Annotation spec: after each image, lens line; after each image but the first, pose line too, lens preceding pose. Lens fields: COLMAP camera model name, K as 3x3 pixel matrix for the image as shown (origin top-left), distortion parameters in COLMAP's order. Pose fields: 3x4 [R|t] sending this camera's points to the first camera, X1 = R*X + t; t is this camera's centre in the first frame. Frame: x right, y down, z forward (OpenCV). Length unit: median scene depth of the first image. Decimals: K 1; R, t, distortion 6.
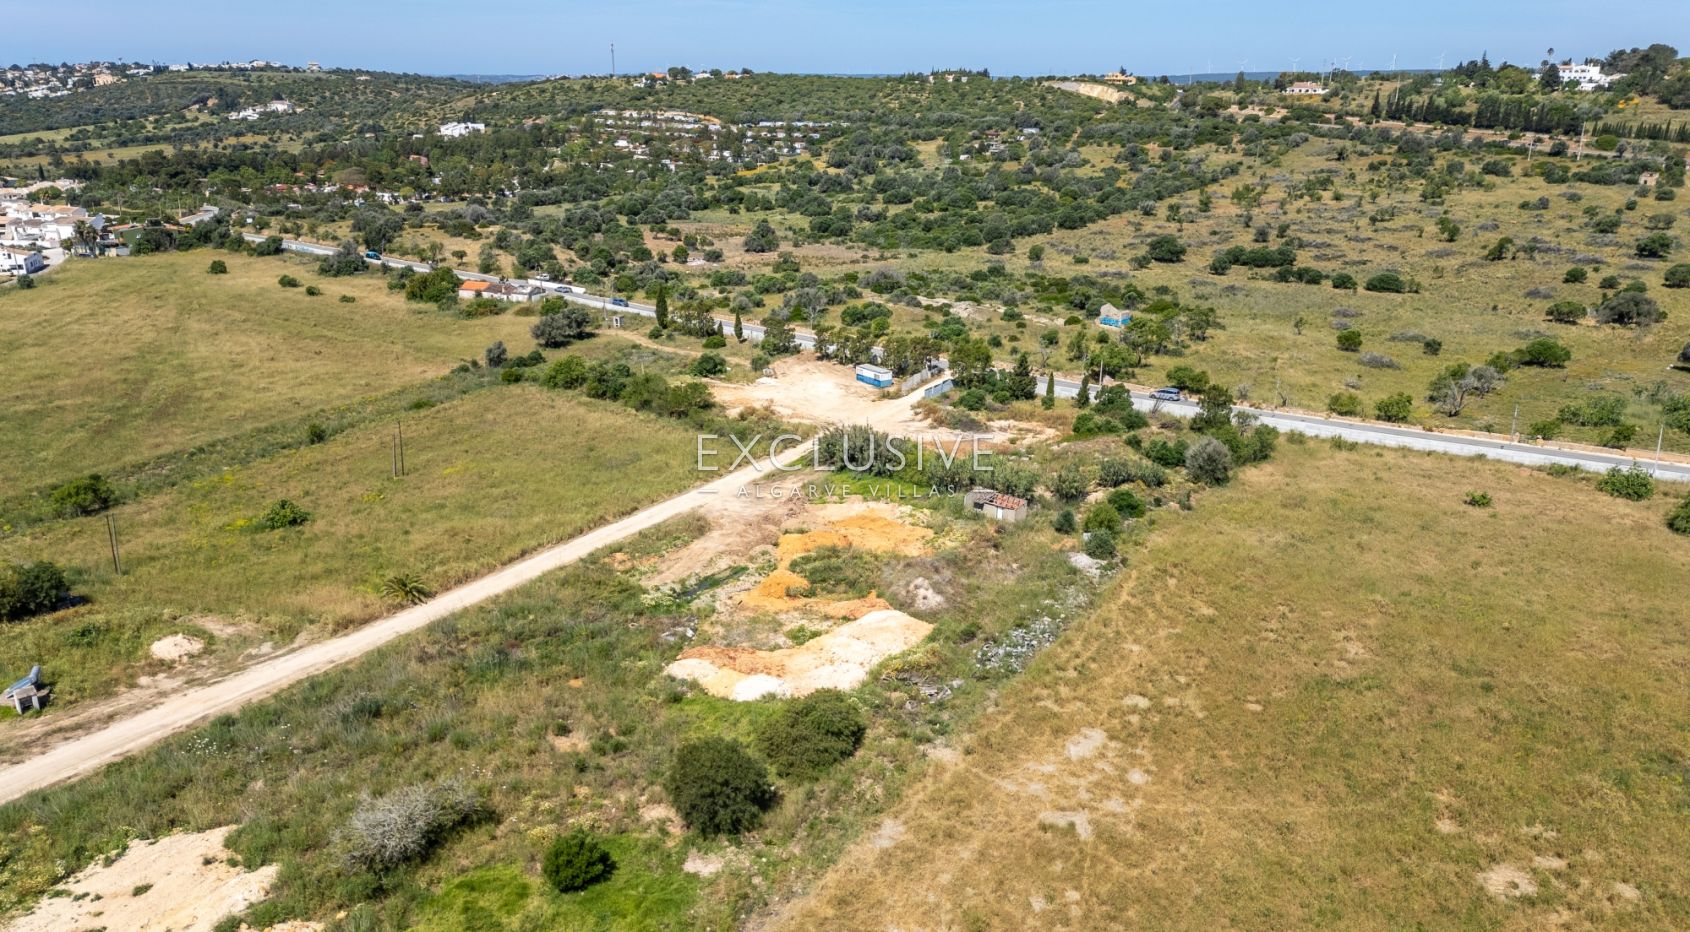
lens RADIAL K [[1212.3, 0, 840.3], [0, 1212.3, 468.4], [0, 0, 1]] dist [0.056294, -0.072242]
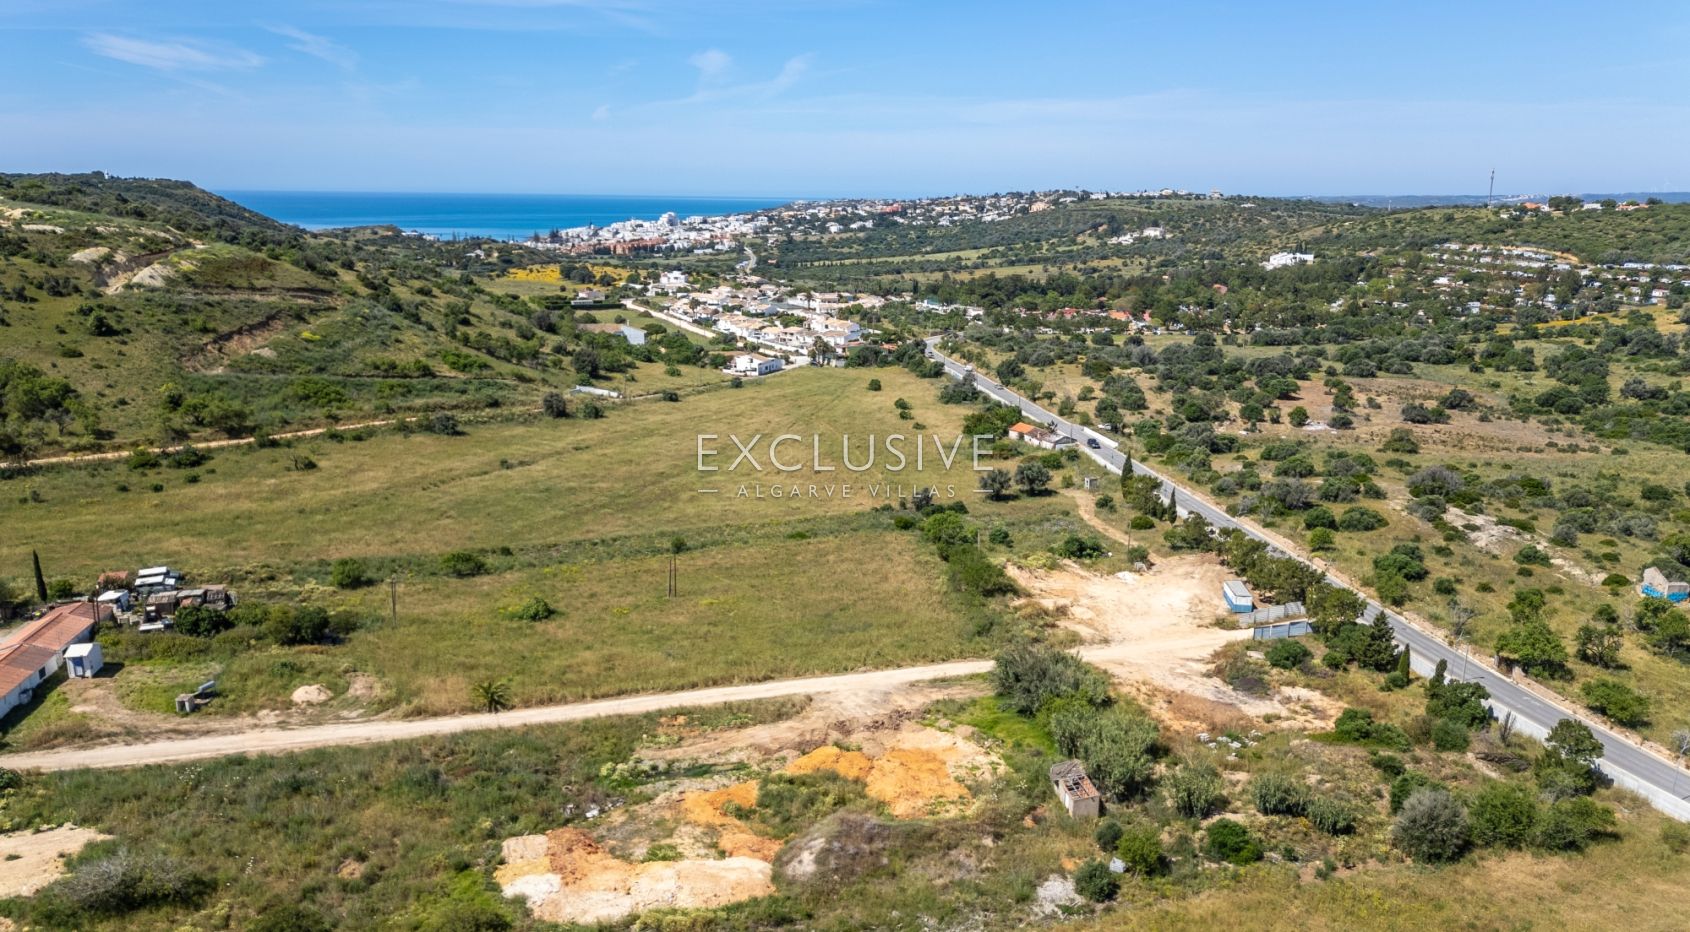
lens RADIAL K [[1212.3, 0, 840.3], [0, 1212.3, 468.4], [0, 0, 1]] dist [0.056294, -0.072242]
pose [[0.750947, 0.144491, -0.644361, 0.125748], [-0.203038, 0.979022, -0.017088, -0.033269], [0.628375, 0.143662, 0.764530, 0.059753]]
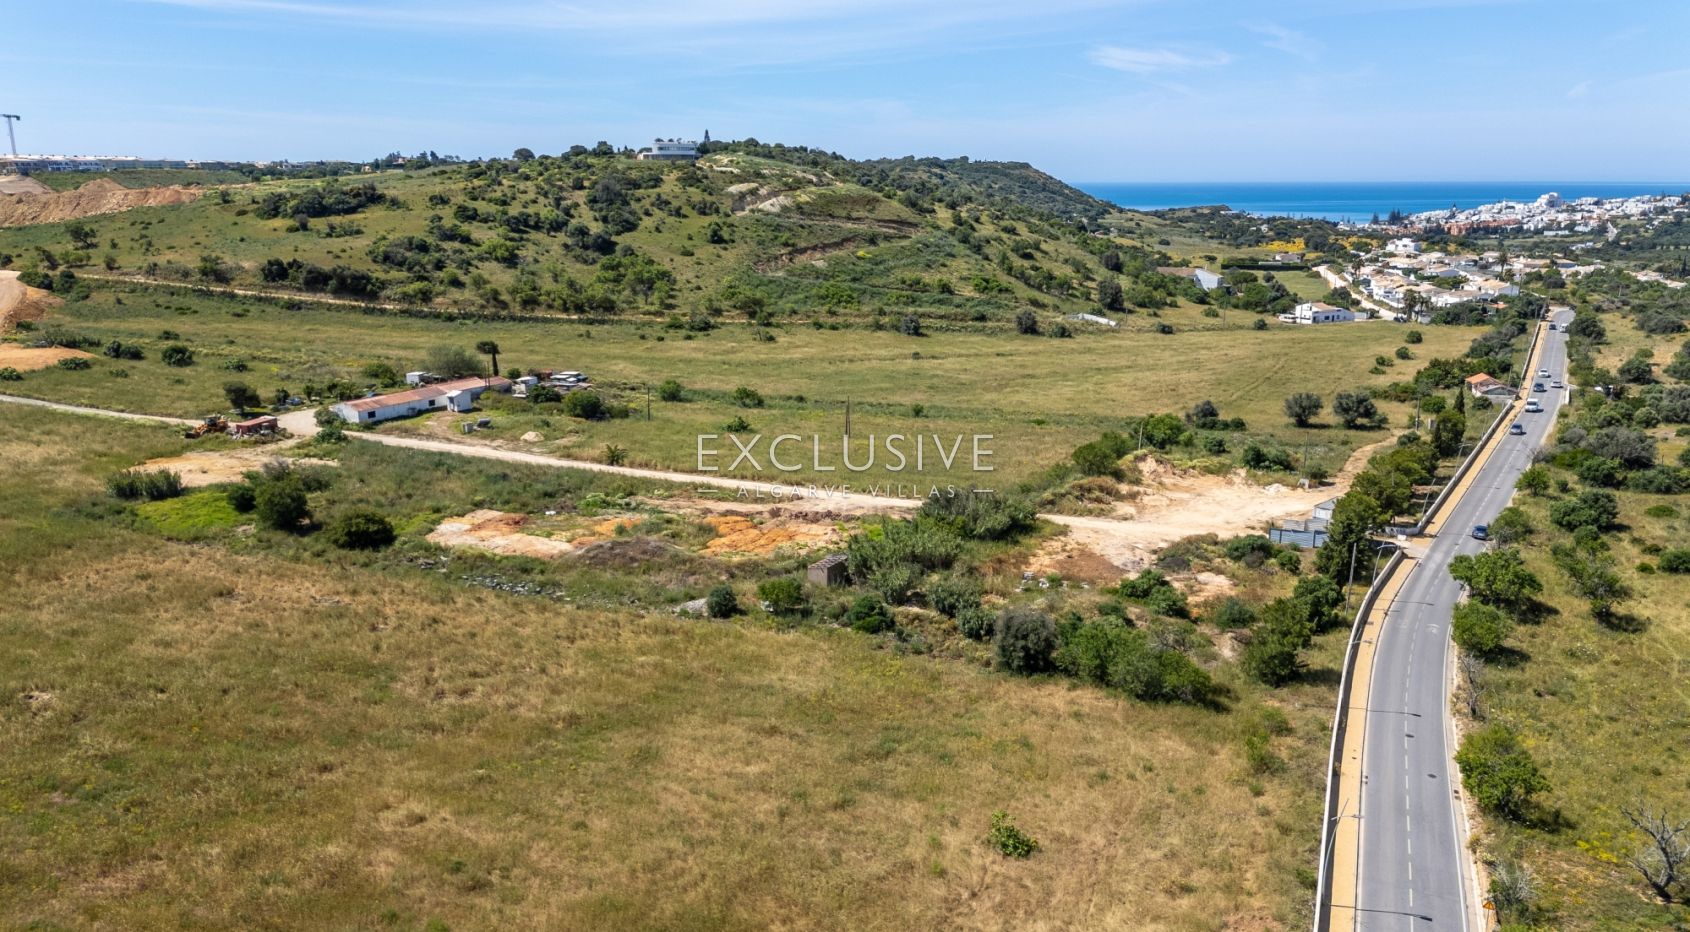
lens RADIAL K [[1209.5, 0, 841.8], [0, 1209.5, 470.1], [0, 0, 1]] dist [0.082758, -0.116547]
pose [[0.155406, 0.221886, -0.962609, 0.251101], [-0.298941, 0.939321, 0.168256, -0.049170], [0.941532, 0.261615, 0.212307, 0.196028]]
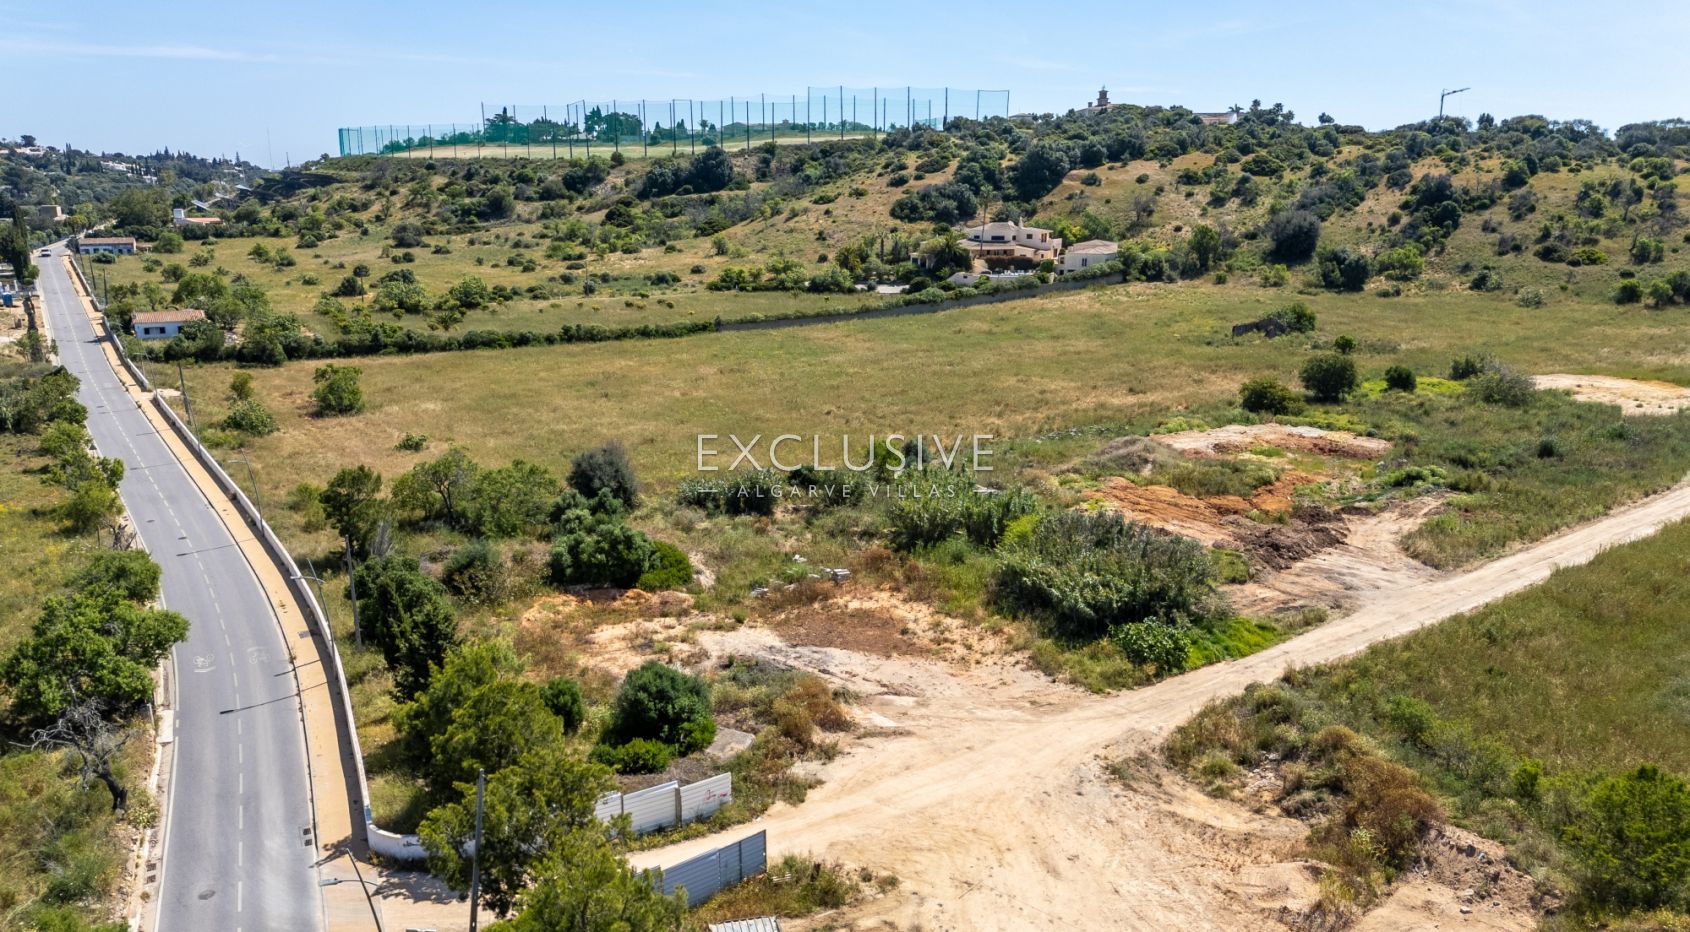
lens RADIAL K [[1209.5, 0, 841.8], [0, 1209.5, 470.1], [0, 0, 1]] dist [0.082758, -0.116547]
pose [[-0.923008, -0.101003, 0.371287, -0.016219], [0.105720, 0.861229, 0.497100, -0.086463], [-0.369972, 0.498080, -0.784243, 0.392158]]
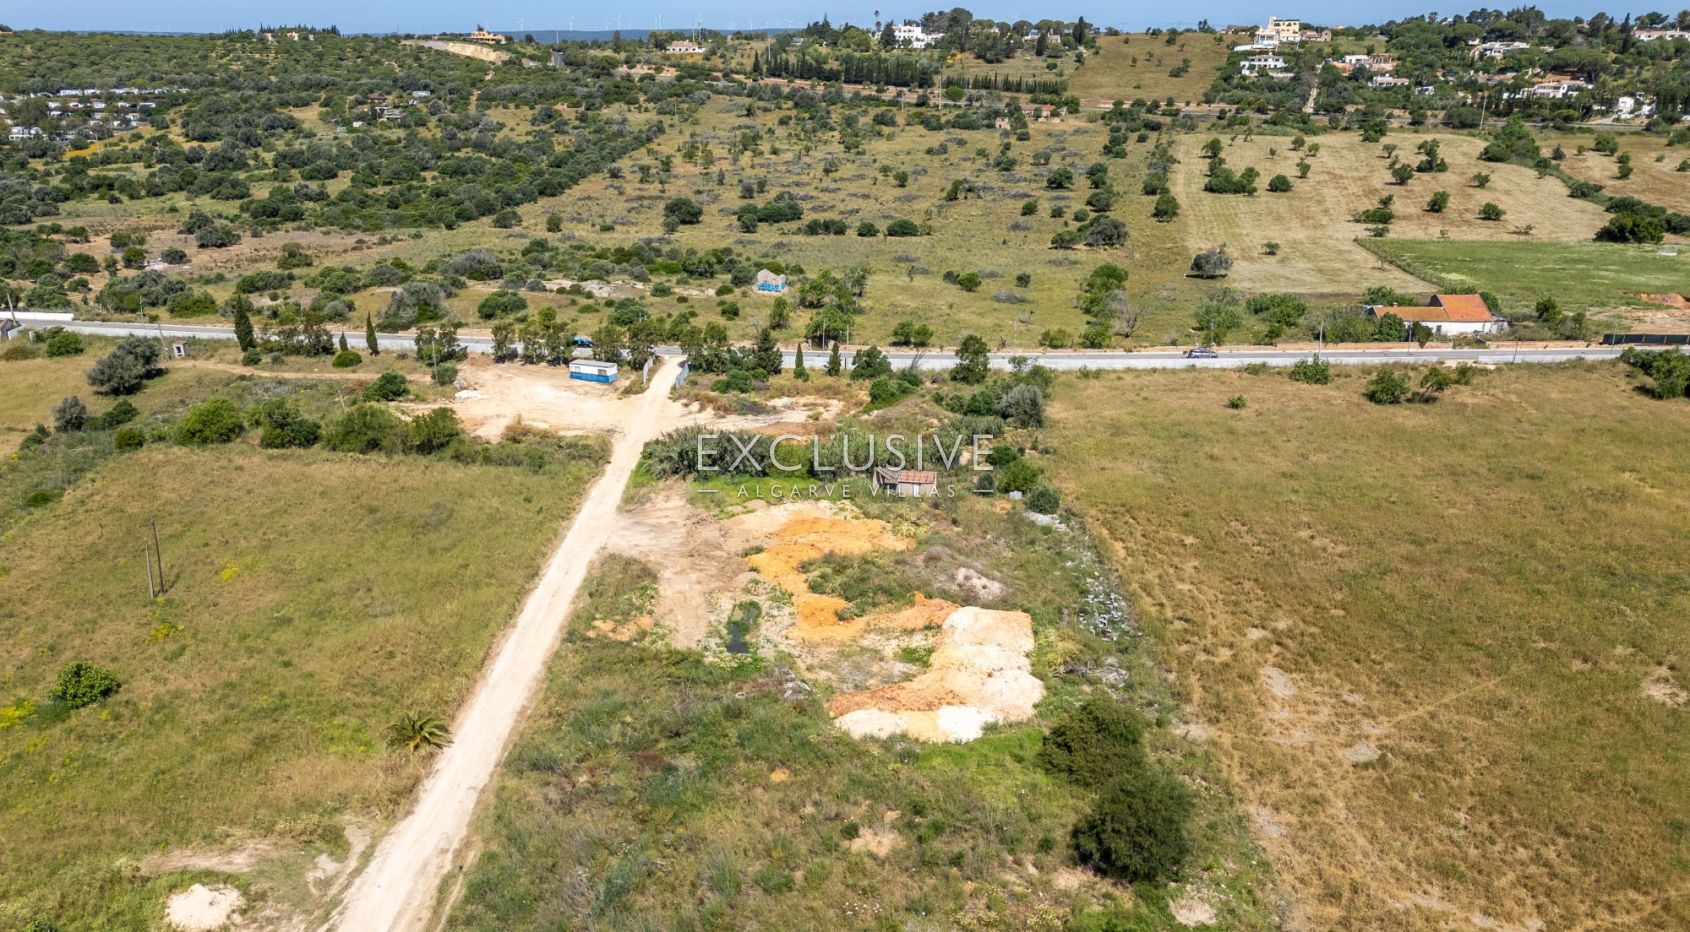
lens RADIAL K [[1212.3, 0, 840.3], [0, 1212.3, 468.4], [0, 0, 1]] dist [0.056294, -0.072242]
pose [[0.852163, -0.177521, 0.492244, -0.097446], [0.162362, 0.983969, 0.073778, -0.015158], [-0.497450, 0.017050, 0.867325, 0.044709]]
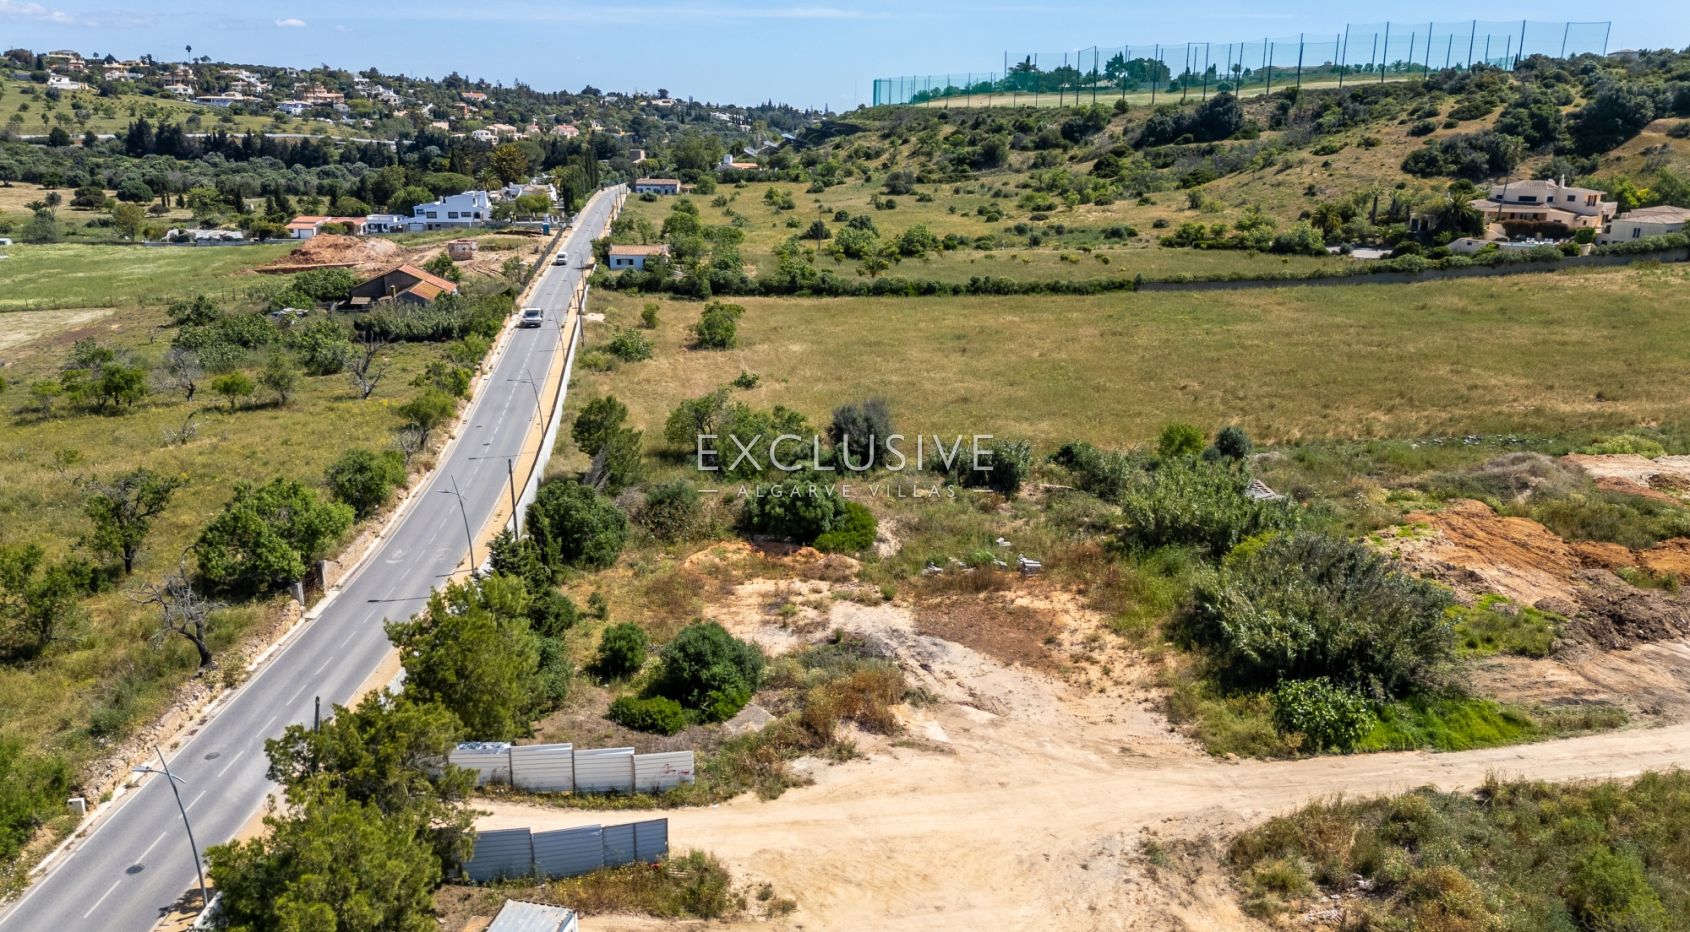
lens RADIAL K [[1212.3, 0, 840.3], [0, 1212.3, 468.4], [0, 0, 1]] dist [0.056294, -0.072242]
pose [[-0.665710, -0.216526, 0.714105, -0.042311], [0.212609, 0.862274, 0.459654, -0.077870], [-0.715281, 0.457821, -0.527989, 0.364035]]
